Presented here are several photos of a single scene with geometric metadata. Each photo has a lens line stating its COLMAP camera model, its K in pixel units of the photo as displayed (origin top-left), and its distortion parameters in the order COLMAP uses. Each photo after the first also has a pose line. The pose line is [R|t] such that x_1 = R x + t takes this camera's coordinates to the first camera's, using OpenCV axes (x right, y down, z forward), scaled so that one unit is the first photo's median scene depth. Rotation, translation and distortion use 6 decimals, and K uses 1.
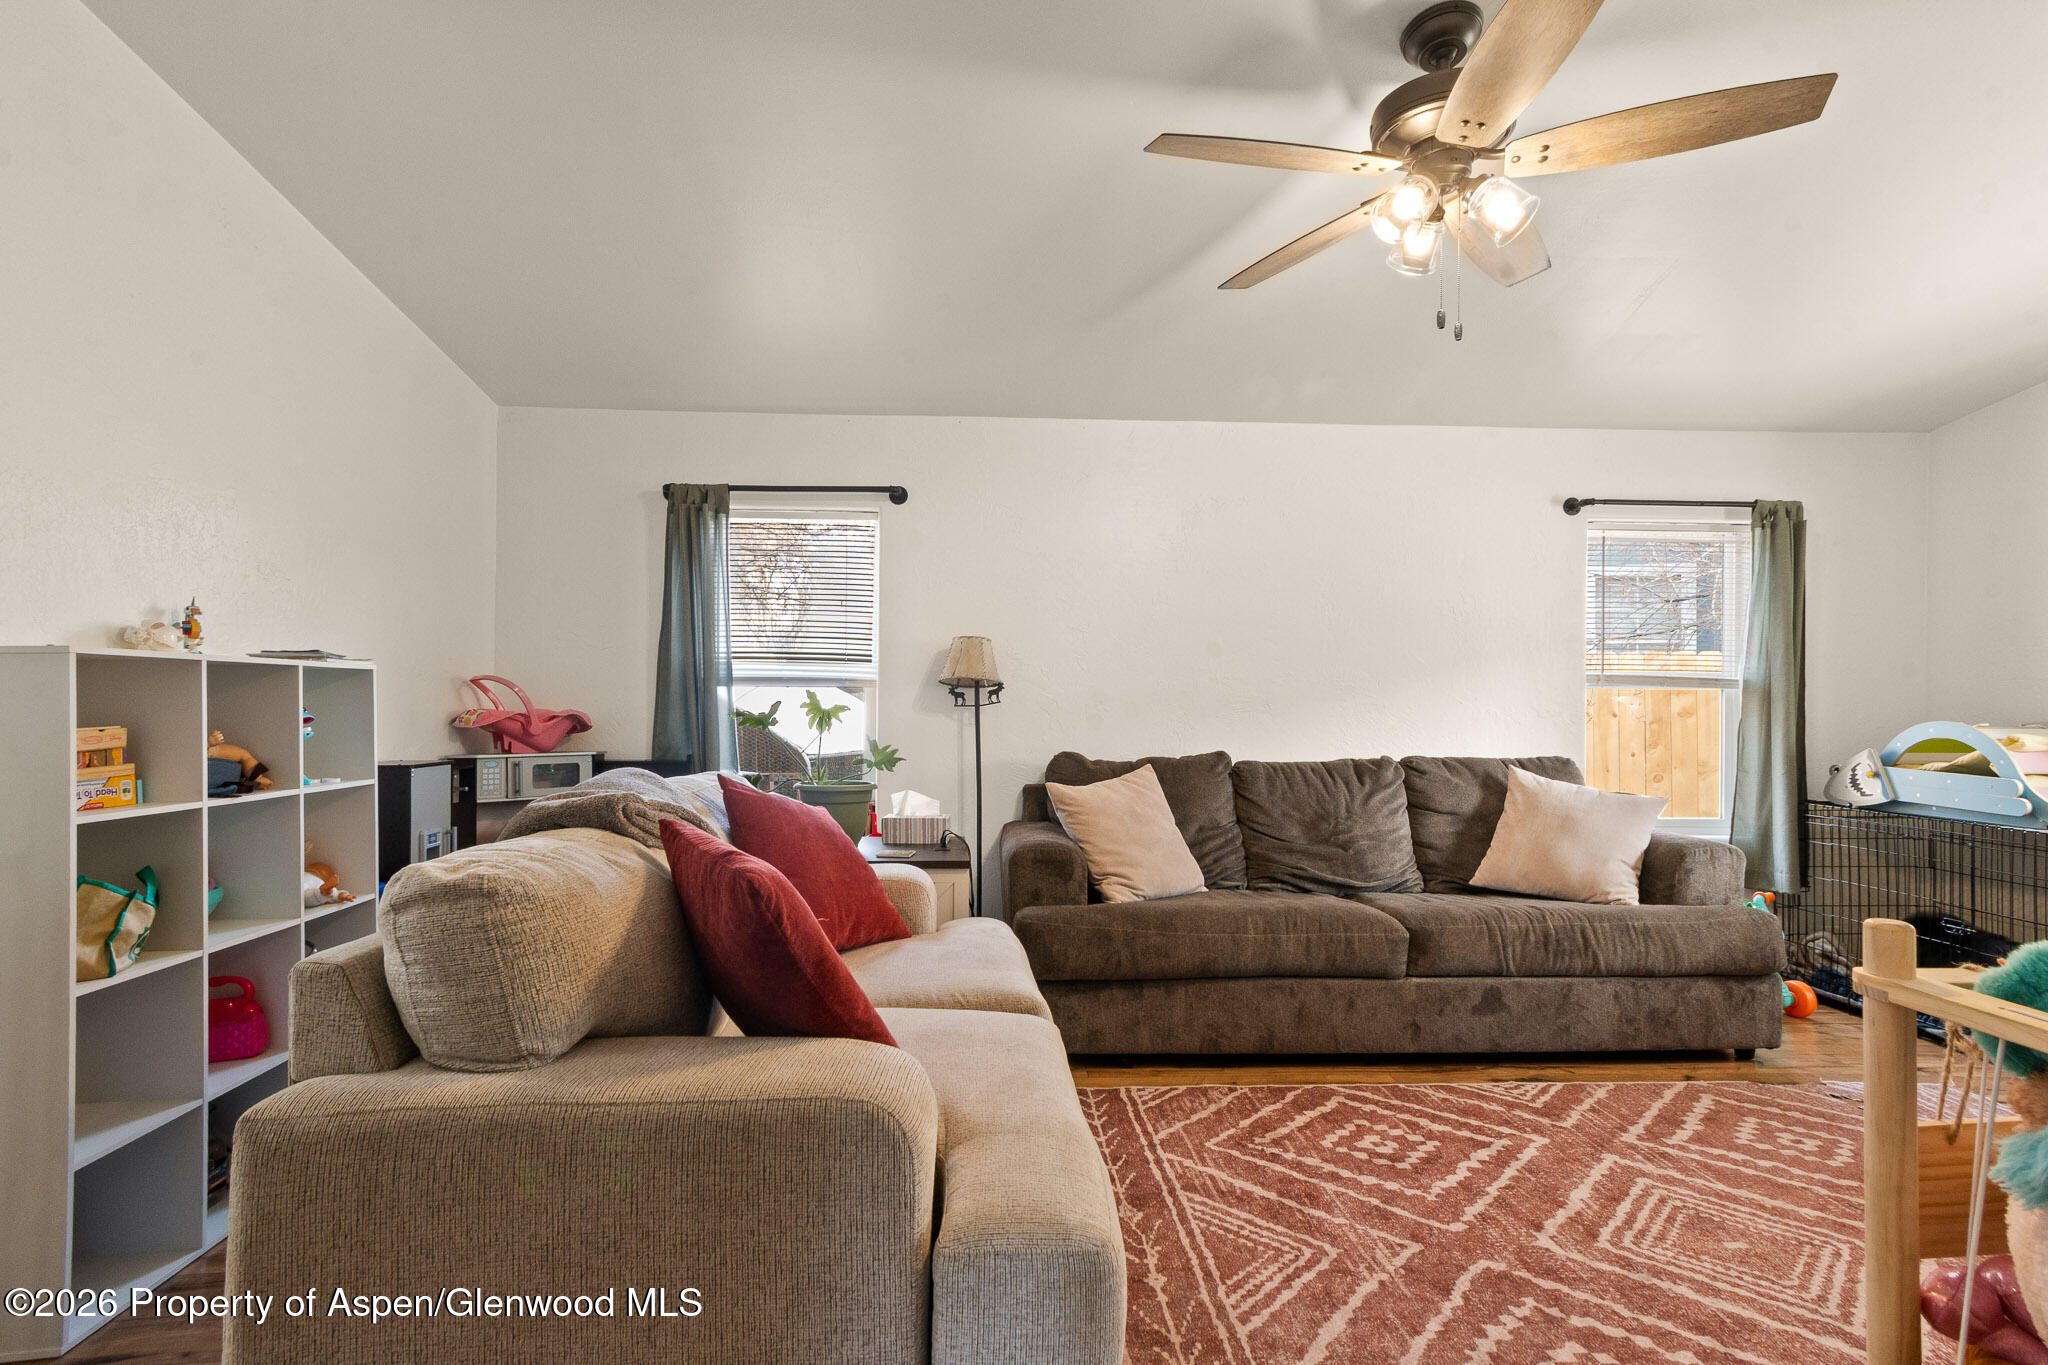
lens RADIAL K [[1013.0, 0, 1022.5], [0, 1013.0, 696.9], [0, 0, 1]] dist [-0.022836, 0.021693]
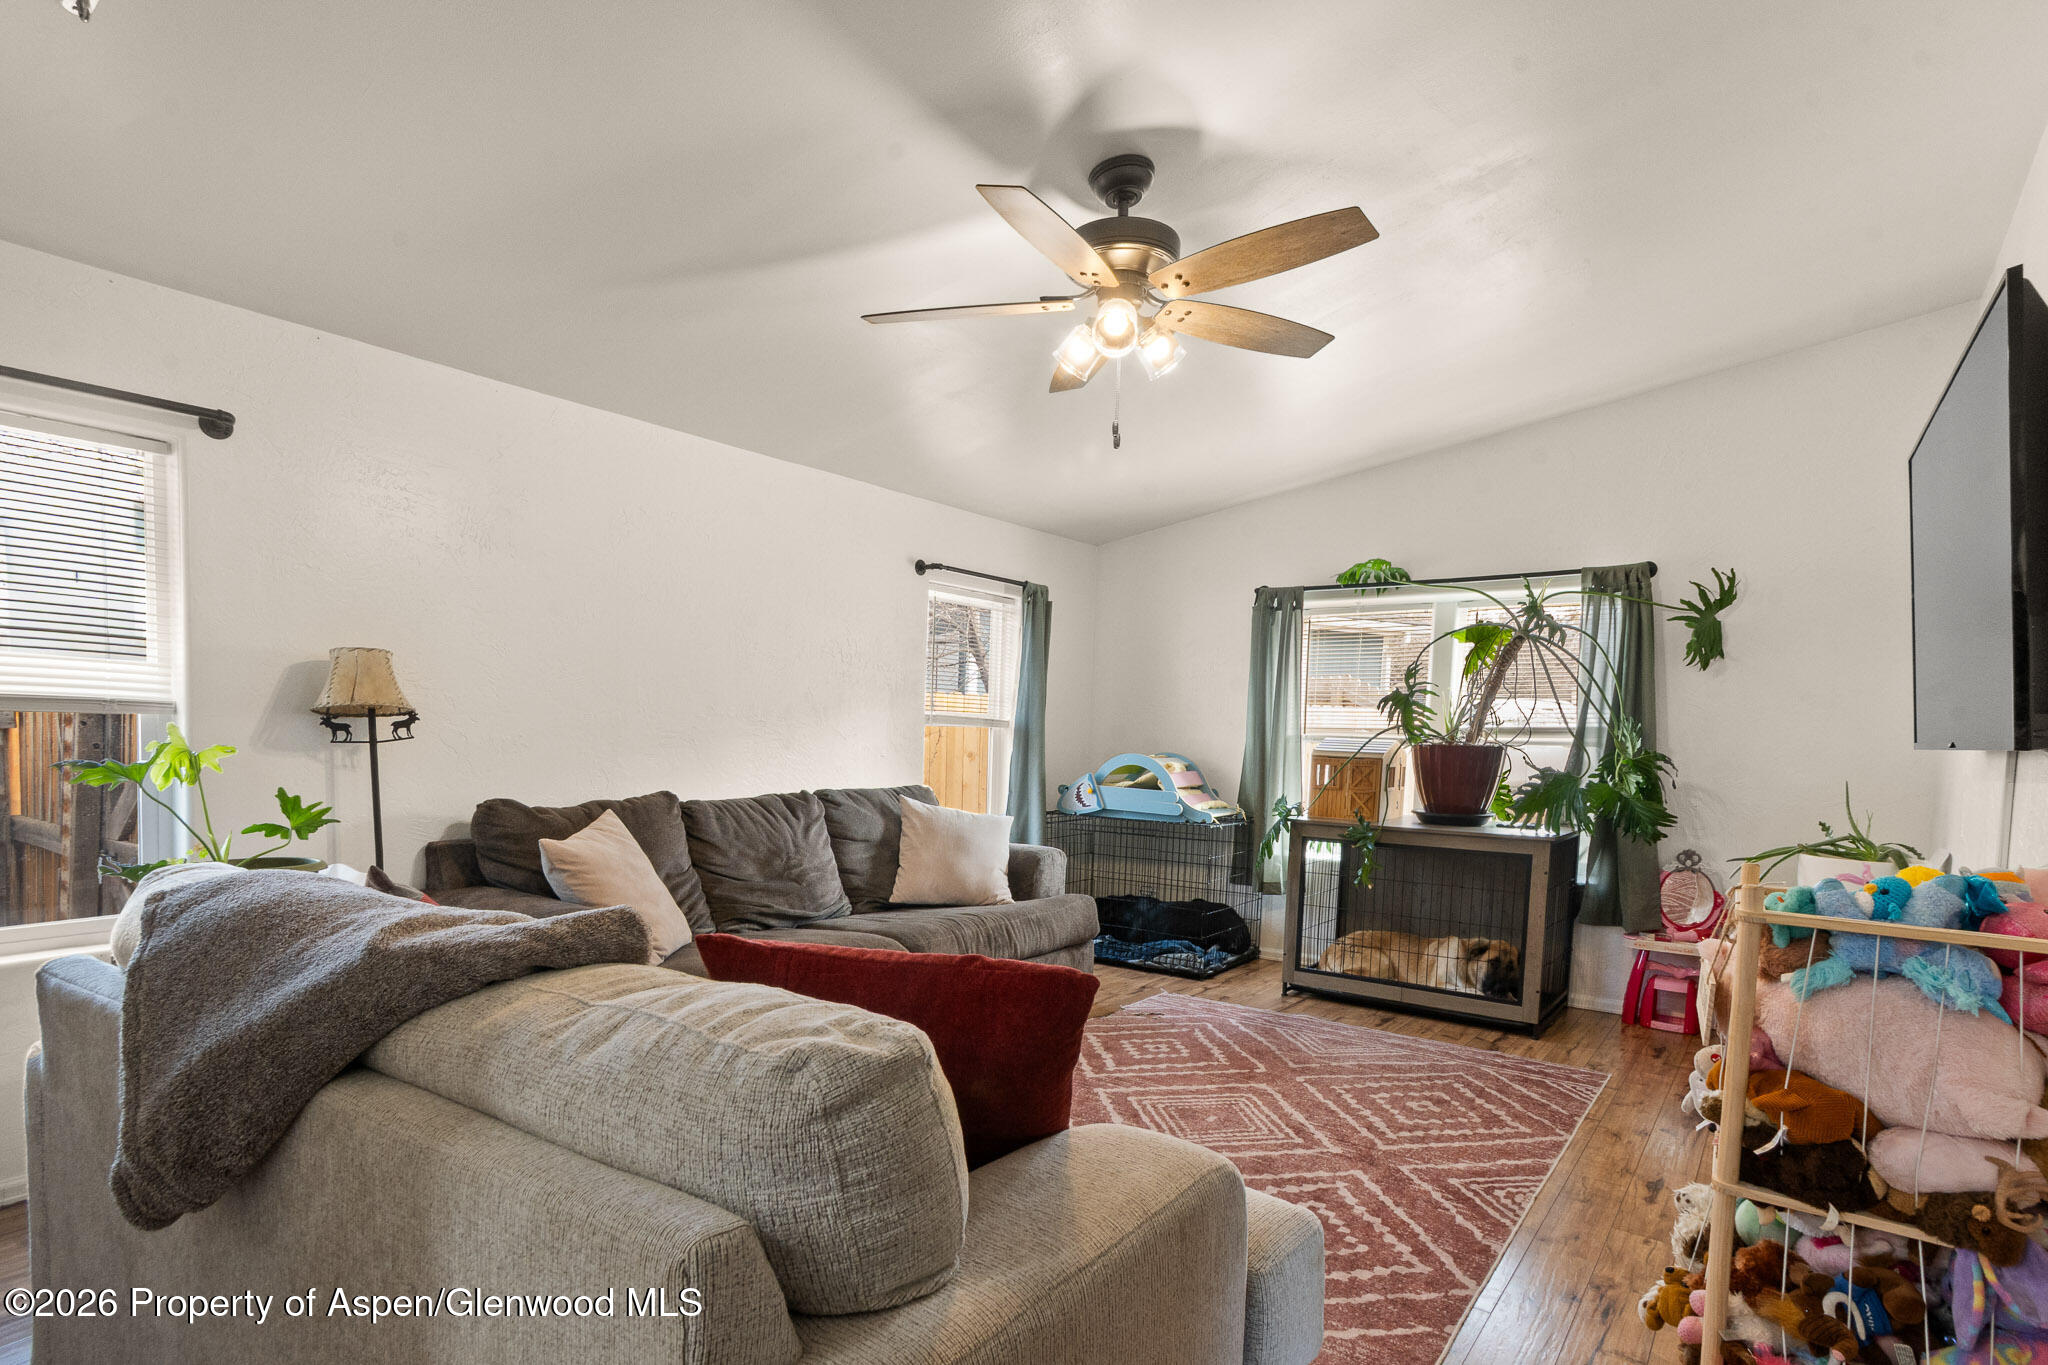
lens RADIAL K [[1041.2, 0, 1022.7], [0, 1041.2, 805.8], [0, 0, 1]] dist [-0.002183, -0.000256]
pose [[0.638376, -0.047281, 0.768271, -0.333977], [-0.018124, 0.996912, 0.076412, -0.011745], [-0.769511, -0.062704, 0.635548, 0.150110]]
